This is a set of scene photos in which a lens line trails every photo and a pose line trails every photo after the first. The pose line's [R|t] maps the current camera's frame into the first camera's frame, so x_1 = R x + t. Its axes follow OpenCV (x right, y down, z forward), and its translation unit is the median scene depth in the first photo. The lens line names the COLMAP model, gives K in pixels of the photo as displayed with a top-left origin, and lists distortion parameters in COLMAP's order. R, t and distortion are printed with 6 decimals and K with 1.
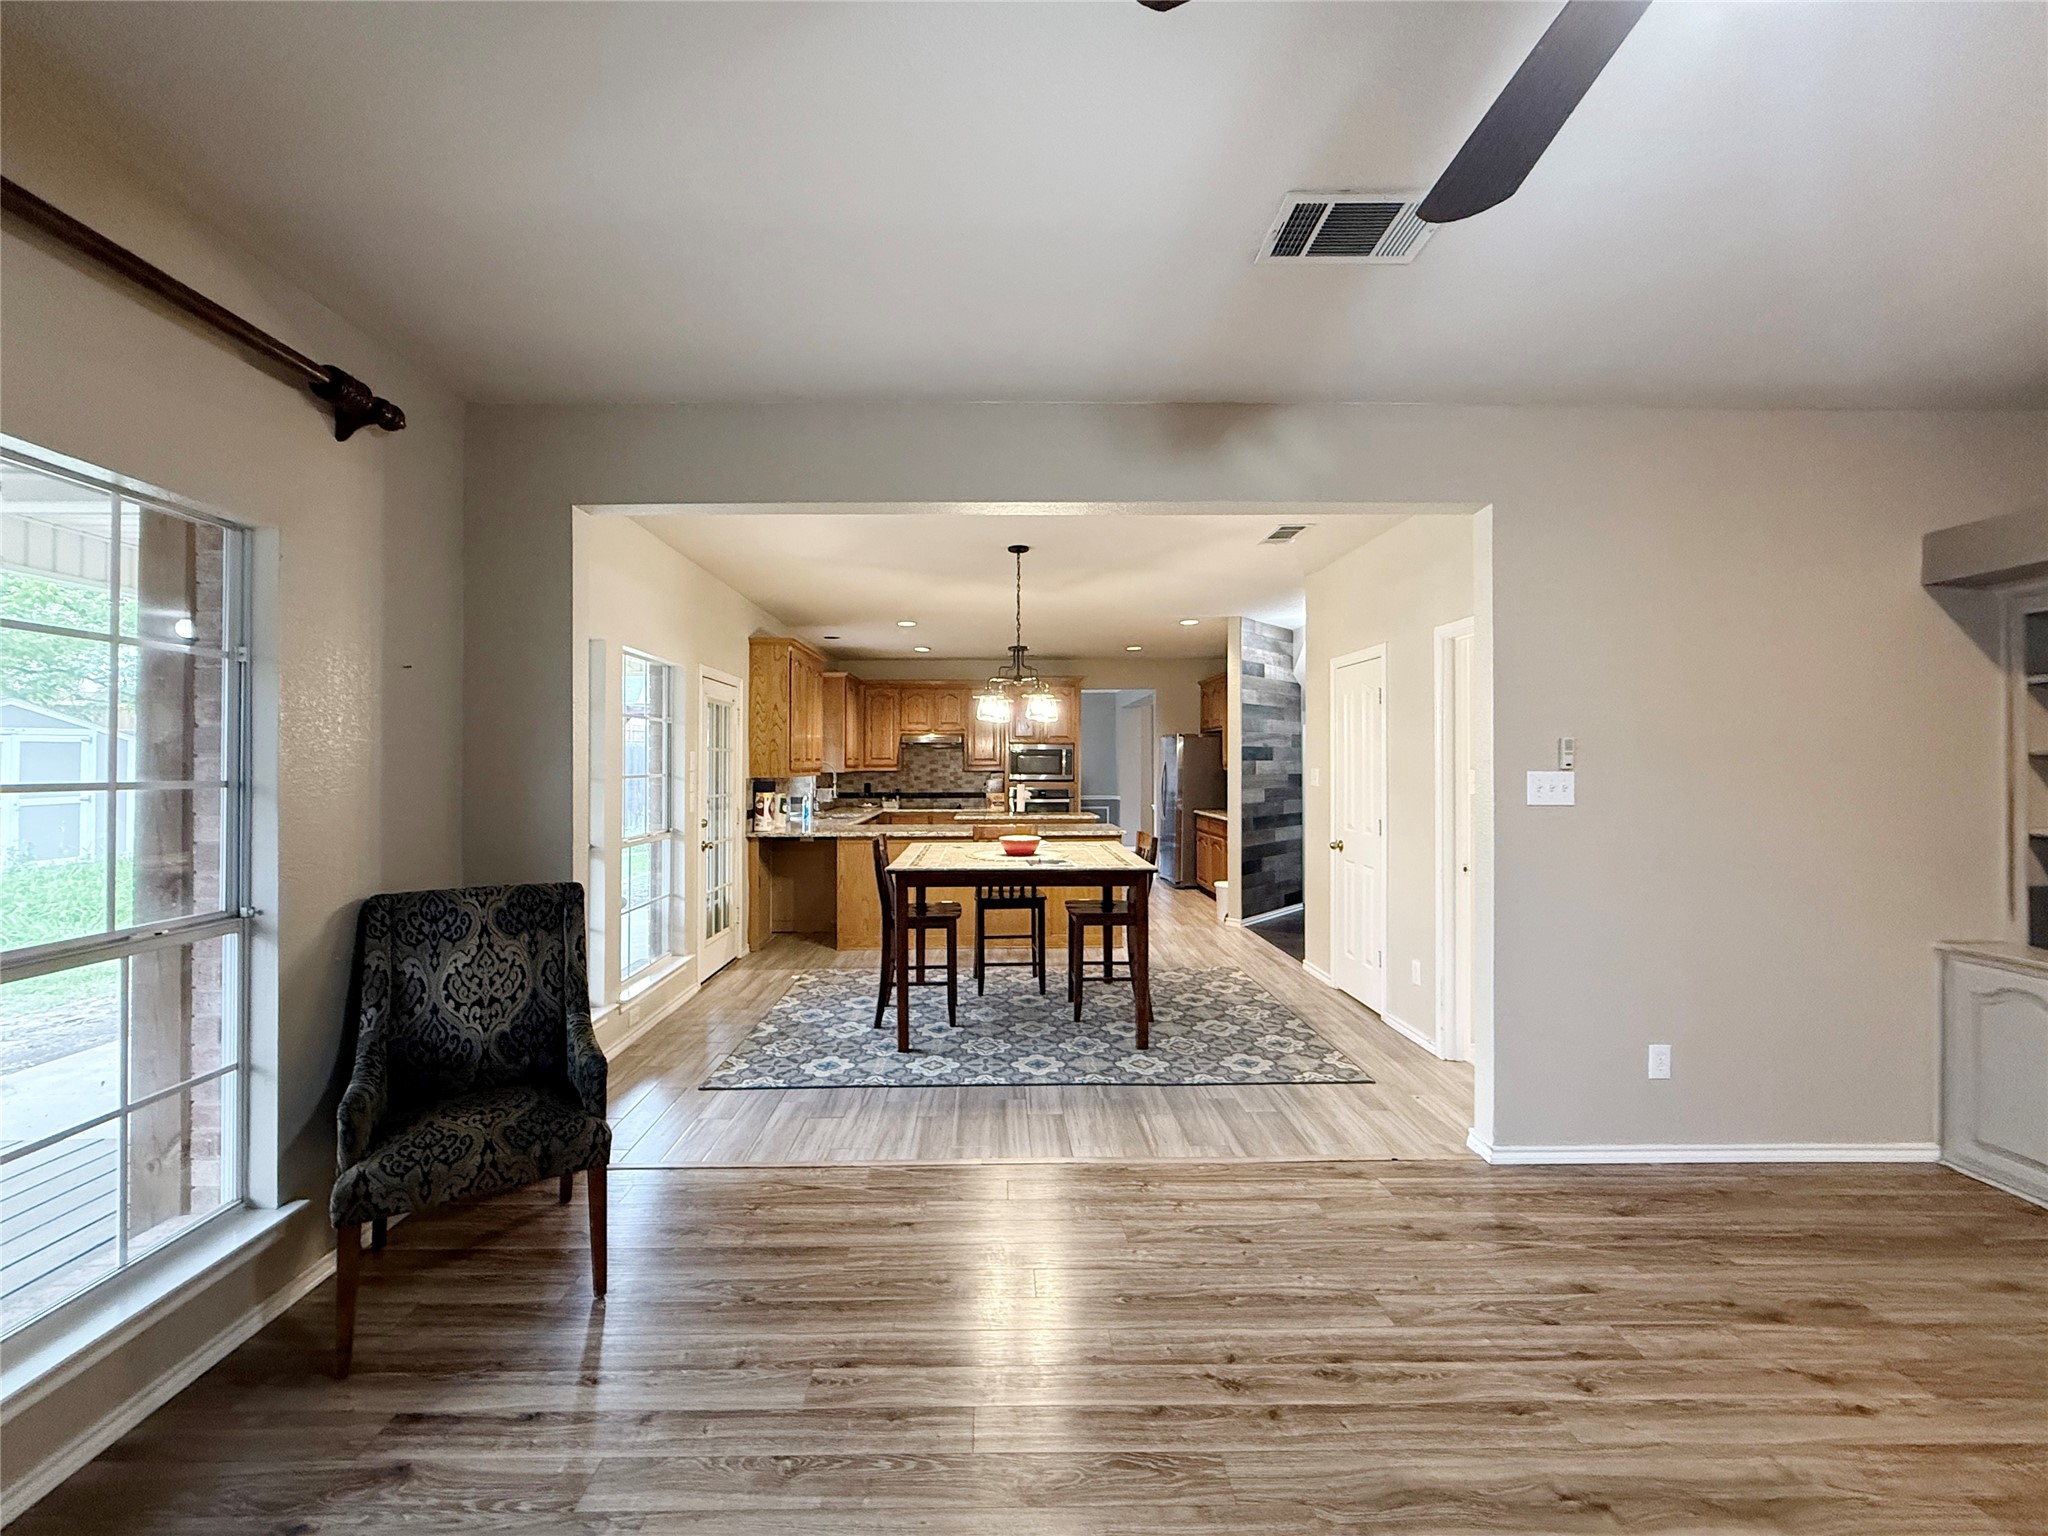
lens RADIAL K [[827.5, 0, 1013.4], [0, 827.5, 758.0], [0, 0, 1]] dist [-0.001254, 0.000160]
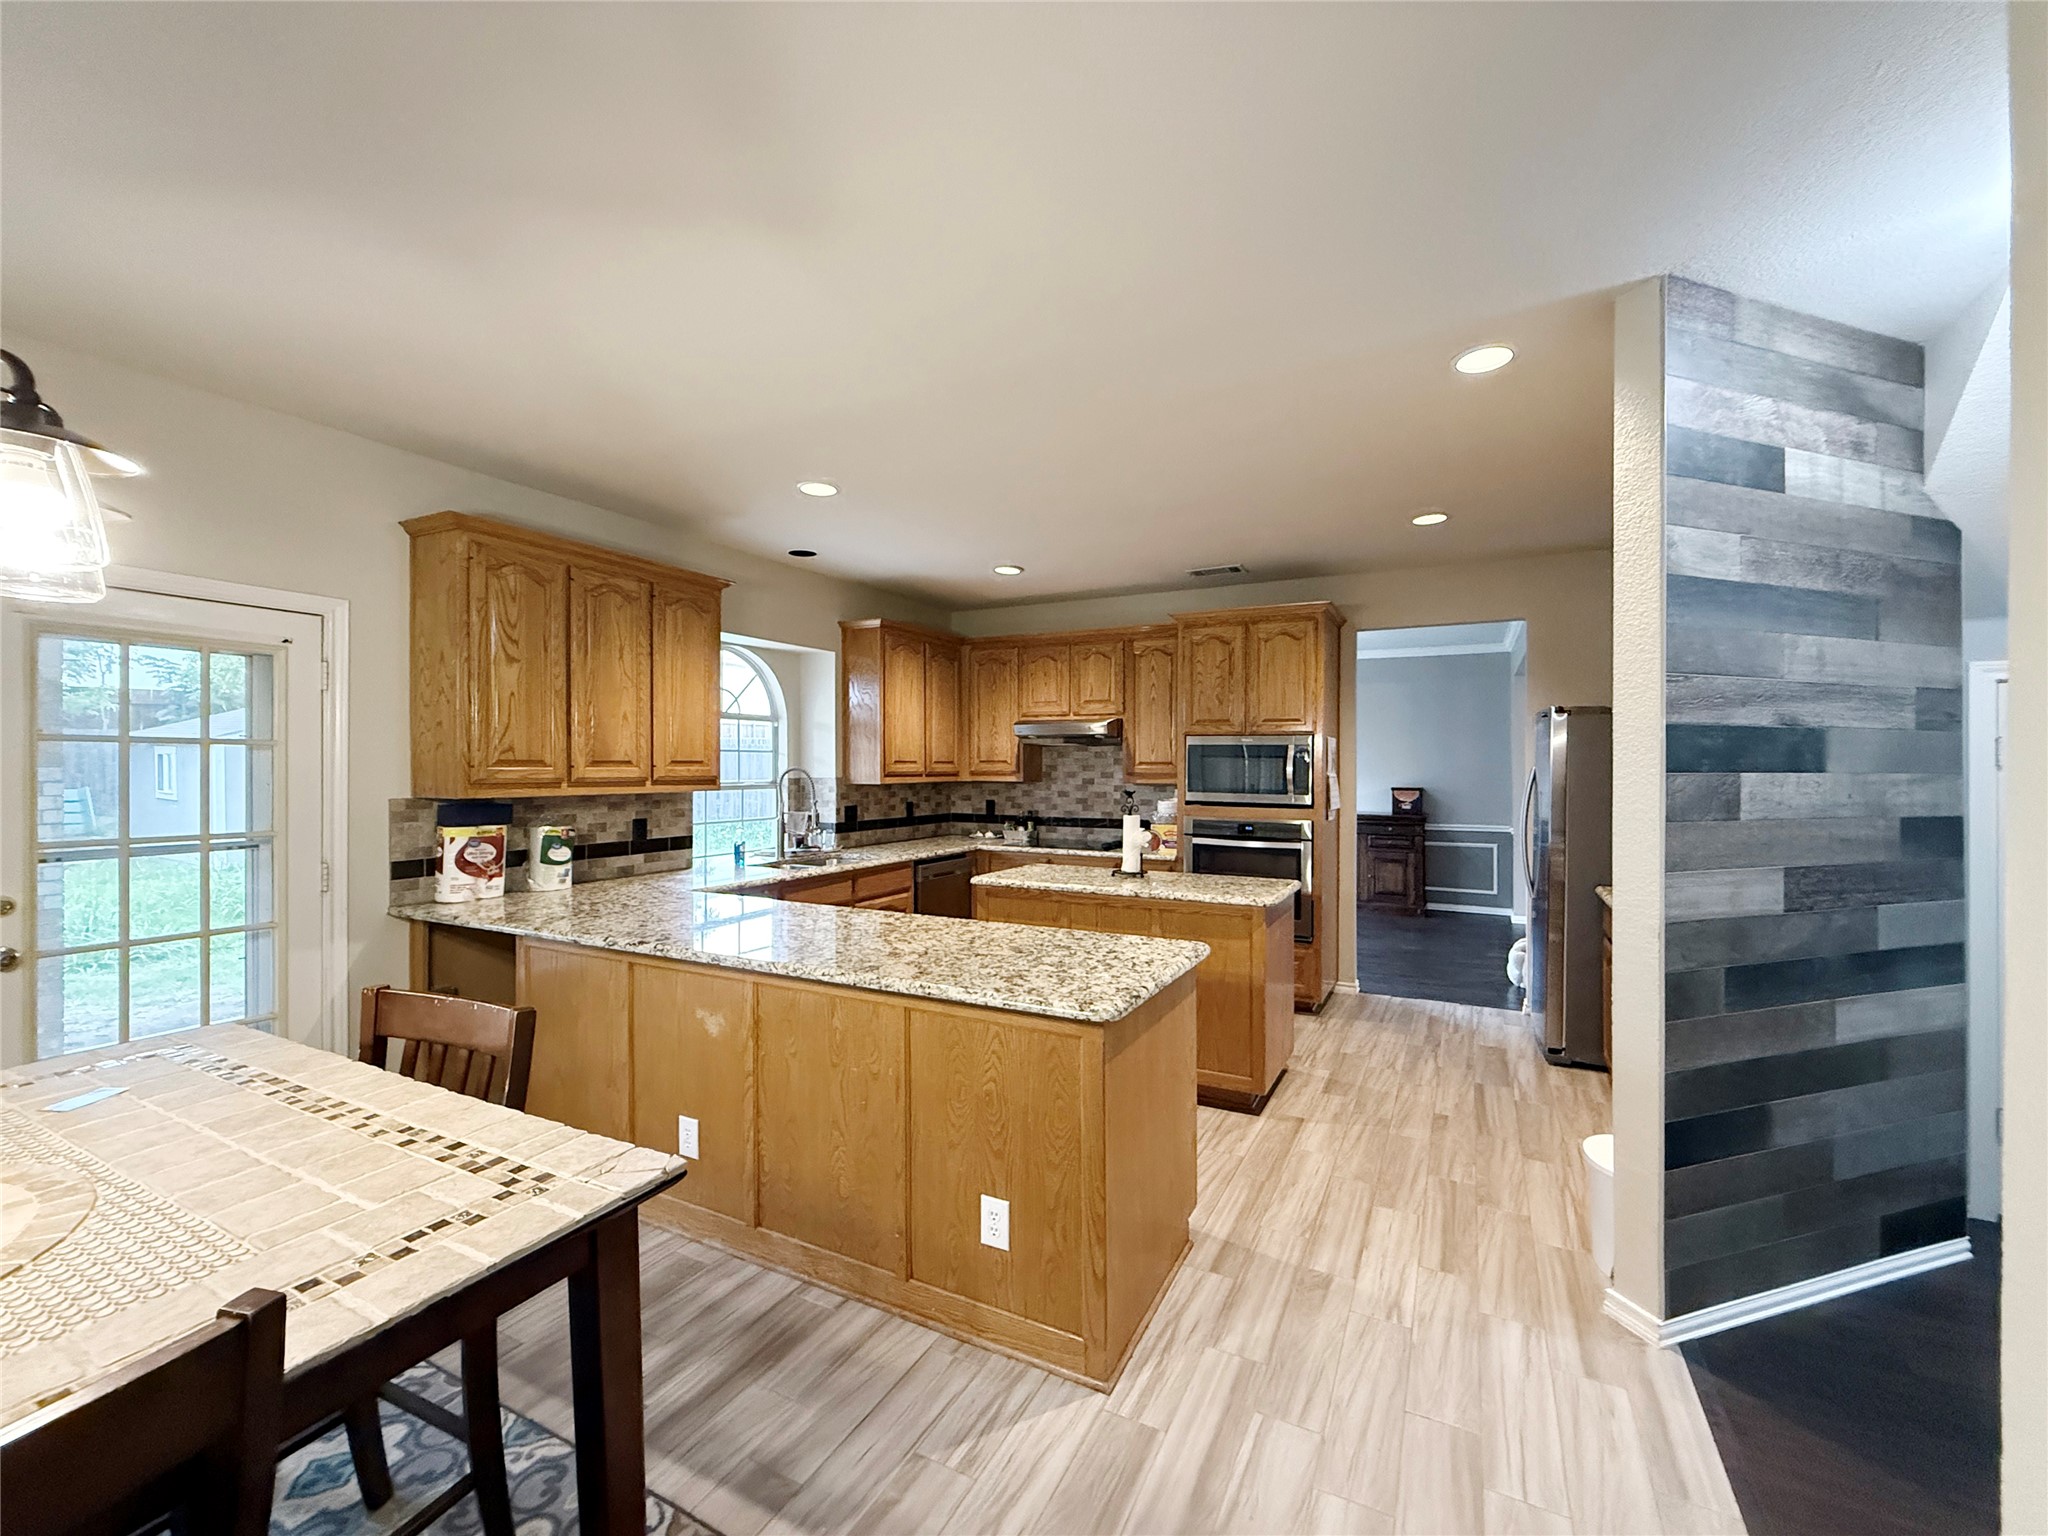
lens RADIAL K [[837.5, 0, 1007.8], [0, 837.5, 761.9], [0, 0, 1]] dist [-0.002039, -0.000253]
pose [[0.868294, 0.002270, -0.496044, 0.403136], [-0.000590, 0.999994, 0.003543, -0.003834], [0.496049, -0.002784, 0.868290, 1.149632]]
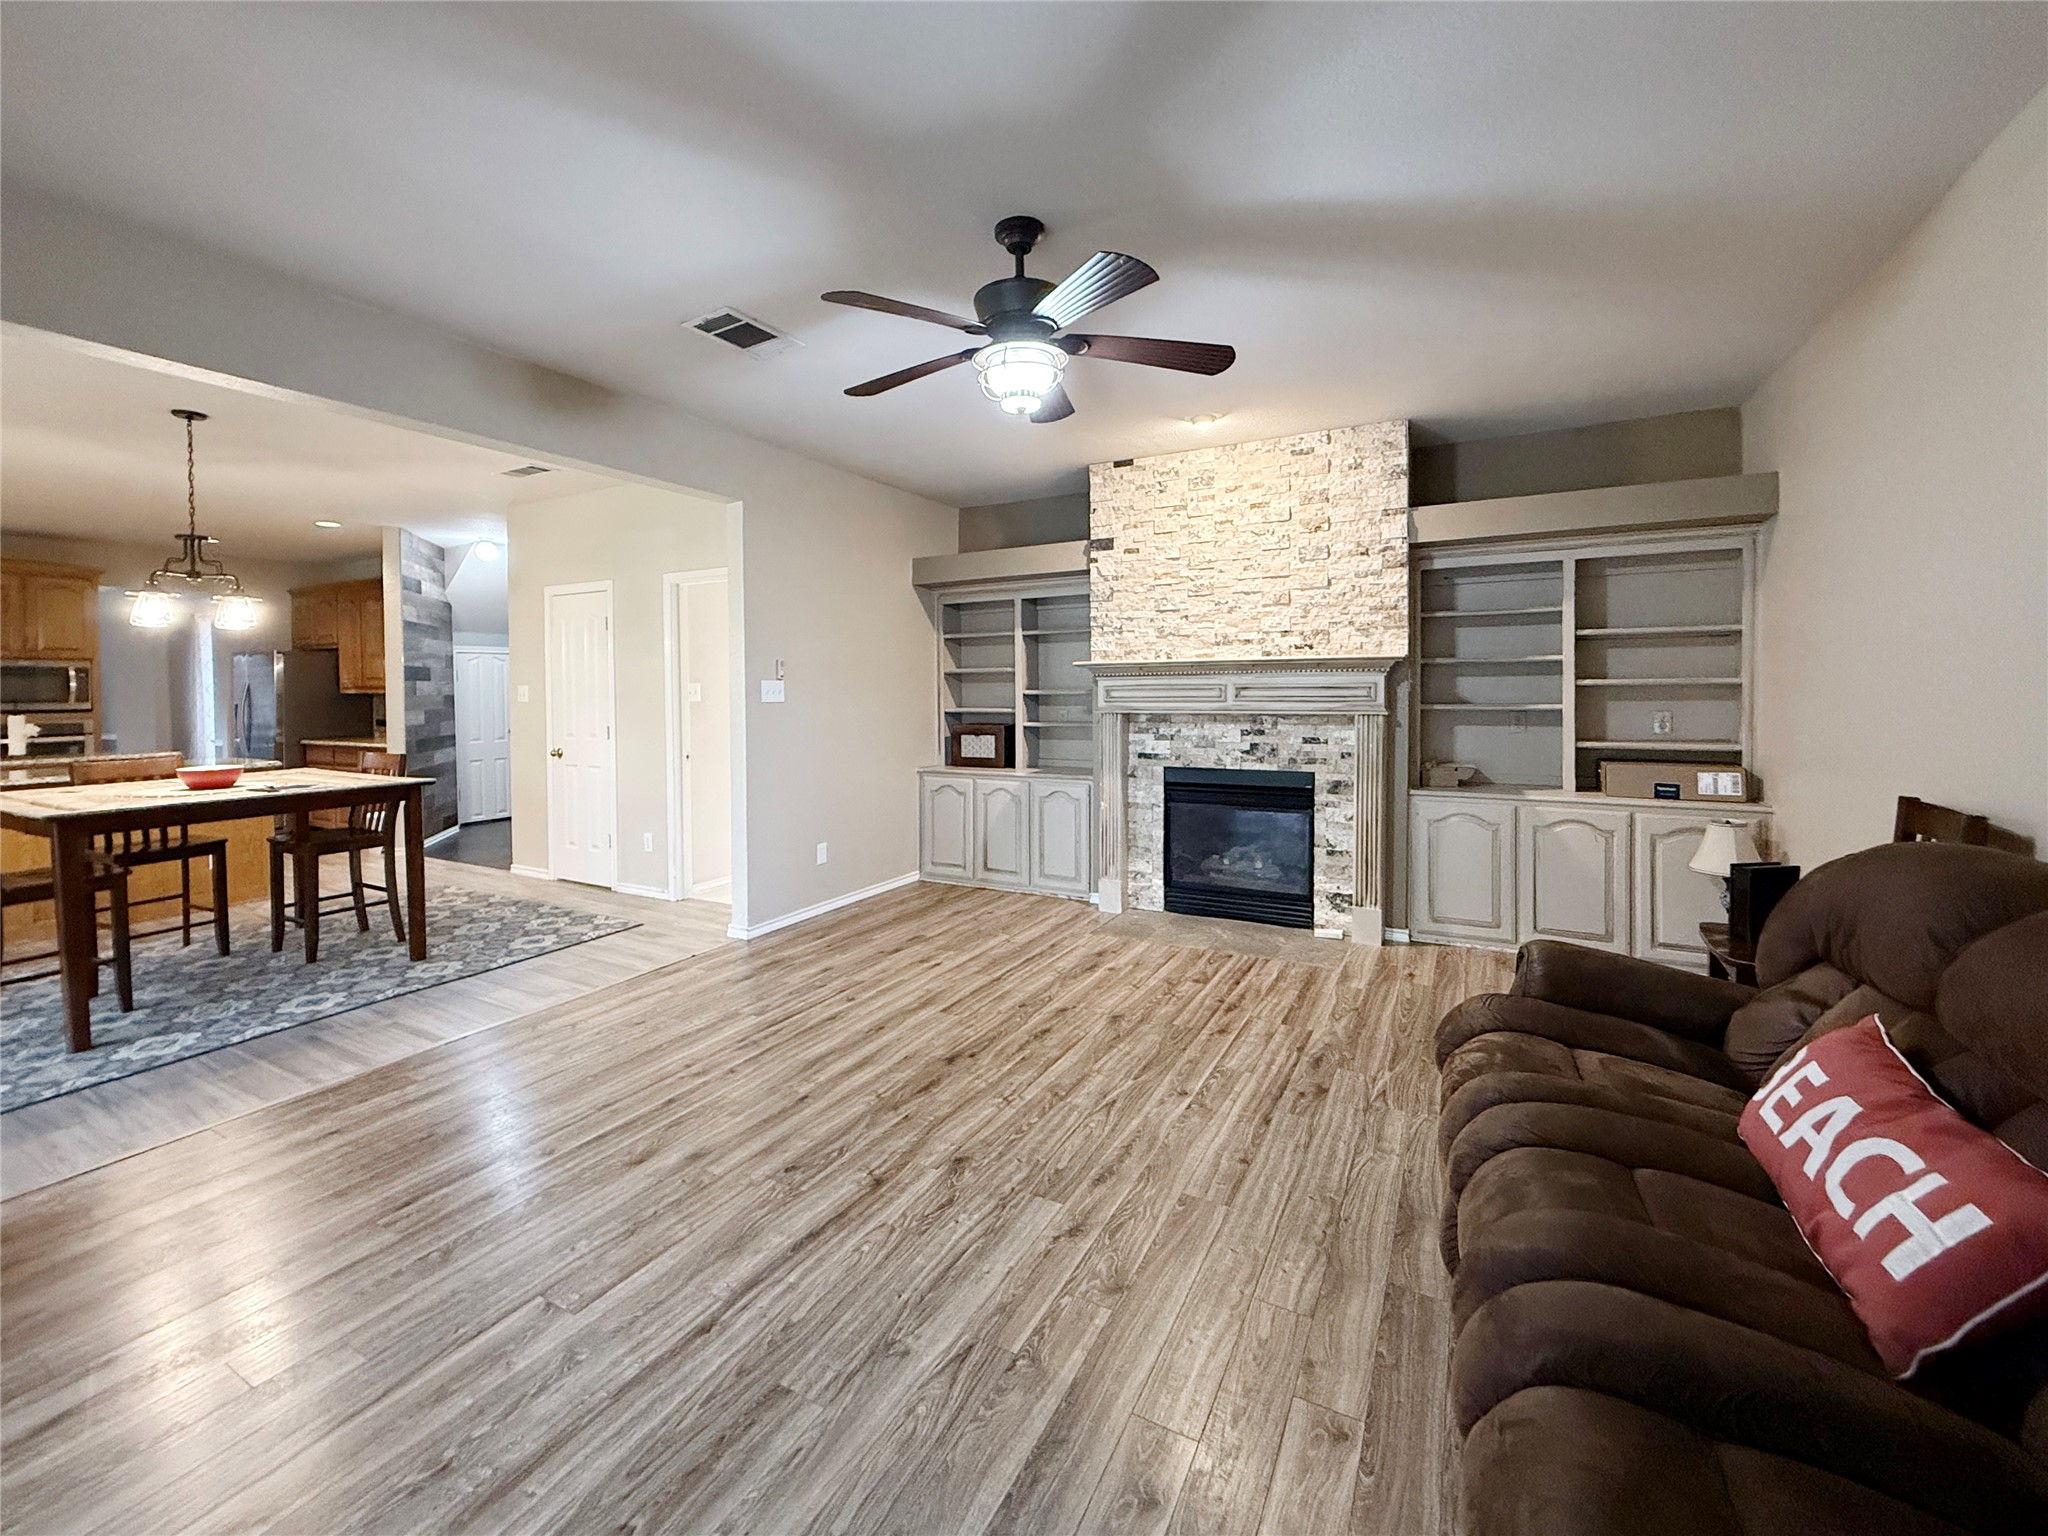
lens RADIAL K [[830.6, 0, 983.8], [0, 830.6, 706.0], [0, 0, 1]] dist [0.000618, 0.000226]
pose [[0.517662, -0.023777, 0.855255, -0.356582], [0.003887, 0.999669, 0.025439, 0.018937], [-0.855577, -0.009845, 0.517582, -0.112245]]
